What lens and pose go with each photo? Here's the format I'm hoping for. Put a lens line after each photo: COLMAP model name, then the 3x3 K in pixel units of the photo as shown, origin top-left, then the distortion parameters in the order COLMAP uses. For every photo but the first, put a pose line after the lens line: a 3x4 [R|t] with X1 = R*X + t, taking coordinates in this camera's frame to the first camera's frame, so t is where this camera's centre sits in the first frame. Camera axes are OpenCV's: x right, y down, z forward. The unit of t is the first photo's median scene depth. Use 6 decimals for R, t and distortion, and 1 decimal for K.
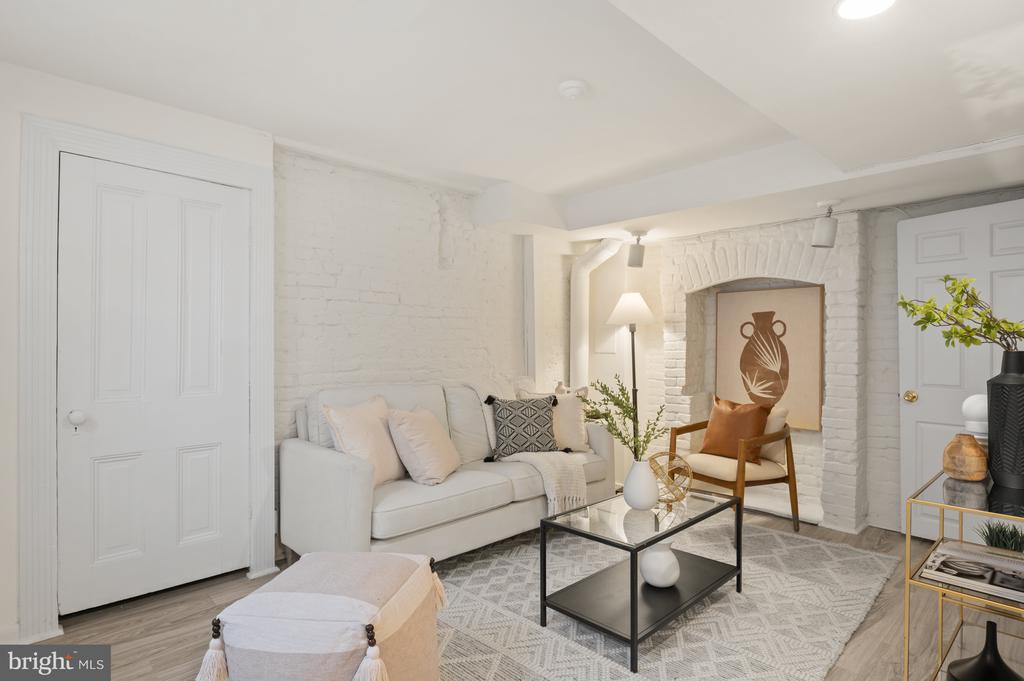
lens RADIAL K [[524.8, 0, 508.0], [0, 524.8, 343.2], [0, 0, 1]] dist [-0.000338, 0.000075]
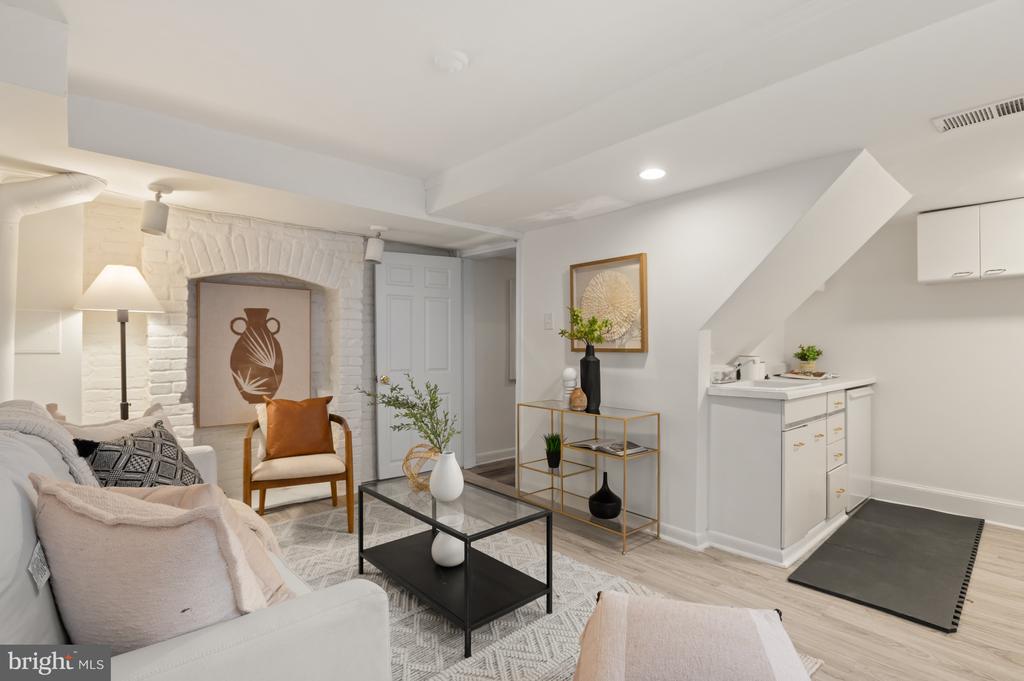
lens RADIAL K [[491.4, 0, 505.2], [0, 491.4, 345.9], [0, 0, 1]] dist [-0.001165, 0.000277]
pose [[0.055774, -0.004848, 0.998432, -0.414610], [-0.006952, 0.999962, 0.005243, 0.003236], [-0.998419, -0.007233, 0.055738, 0.487496]]
